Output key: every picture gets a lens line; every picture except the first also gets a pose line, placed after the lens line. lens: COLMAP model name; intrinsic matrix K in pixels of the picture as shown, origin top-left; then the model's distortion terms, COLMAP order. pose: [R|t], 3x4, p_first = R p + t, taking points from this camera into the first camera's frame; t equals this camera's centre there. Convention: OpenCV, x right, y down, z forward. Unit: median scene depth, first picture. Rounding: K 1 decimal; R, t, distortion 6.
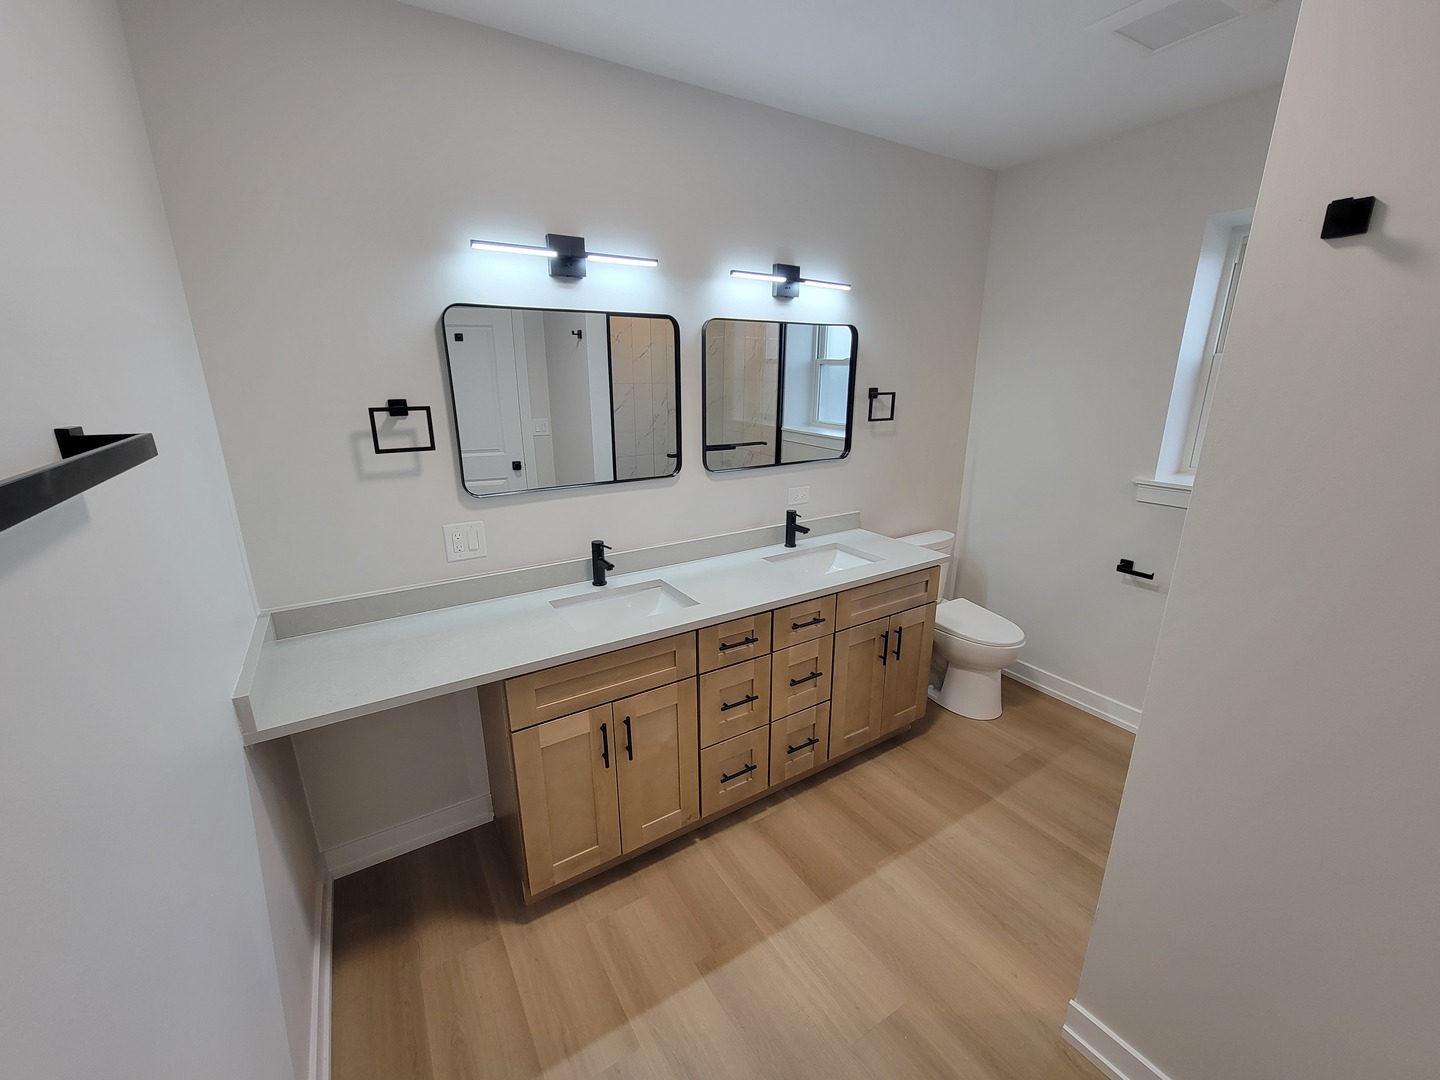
lens RADIAL K [[587.5, 0, 720.0], [0, 587.5, 540.0], [0, 0, 1]] dist [-0.001963, -0.000195]
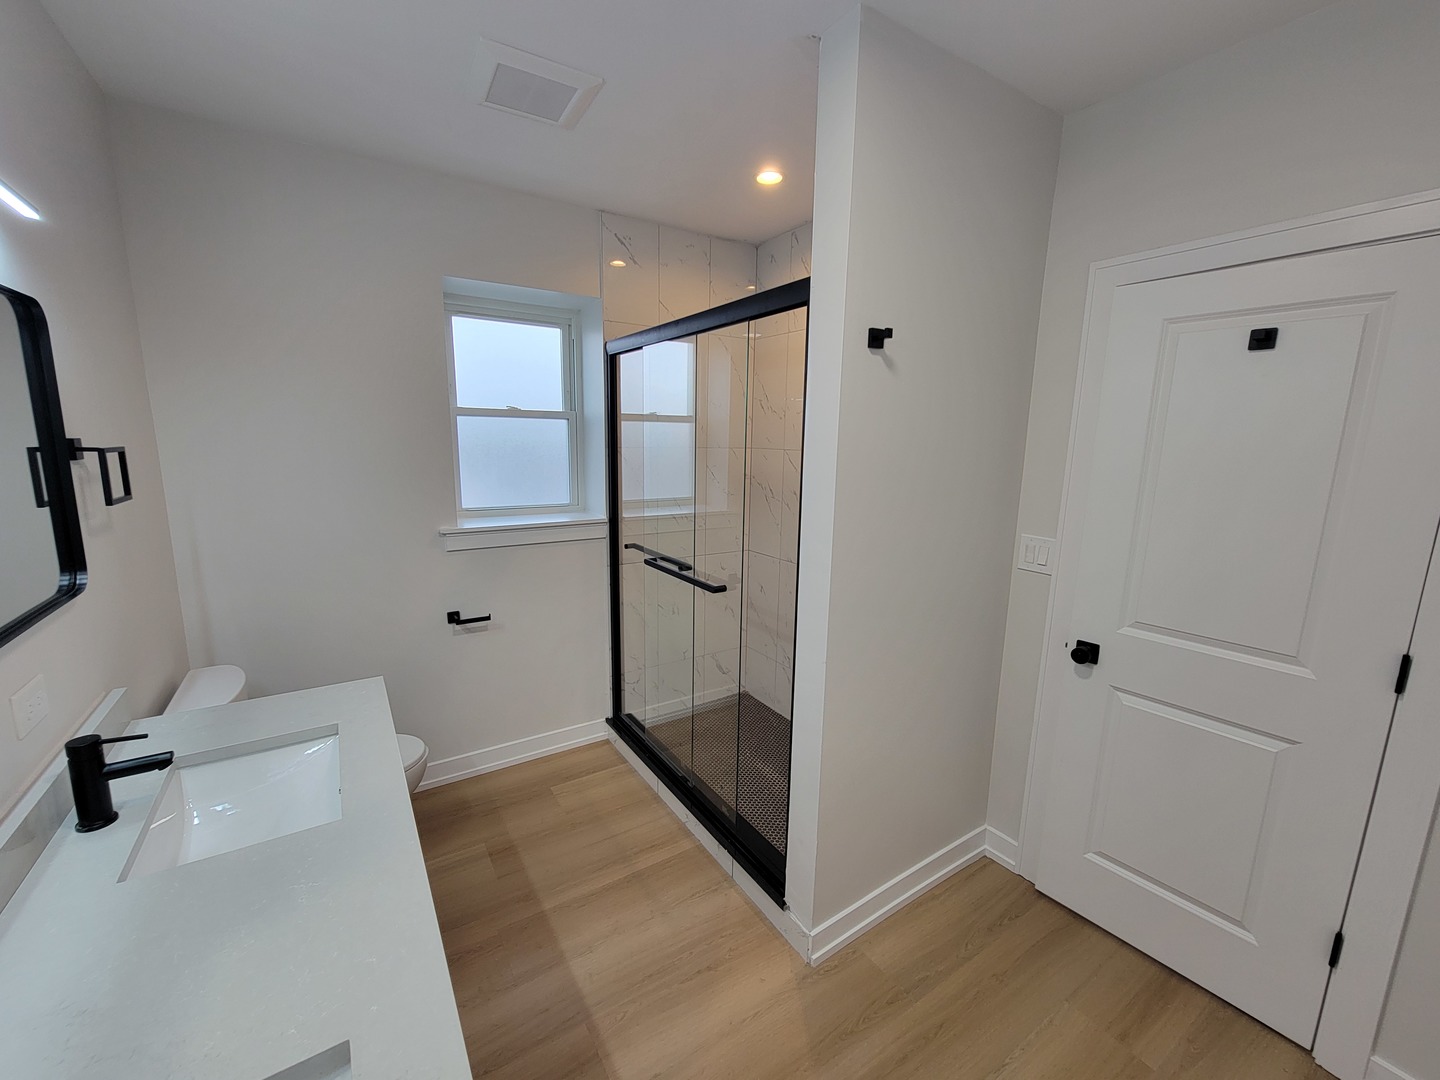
lens RADIAL K [[587.5, 0, 720.0], [0, 587.5, 540.0], [0, 0, 1]] dist [-0.001963, -0.000195]
pose [[-0.009050, -0.176886, 0.984190, -0.254572], [0.257738, 0.950562, 0.173212, -0.138847], [-0.966173, 0.255230, 0.036988, 0.530617]]
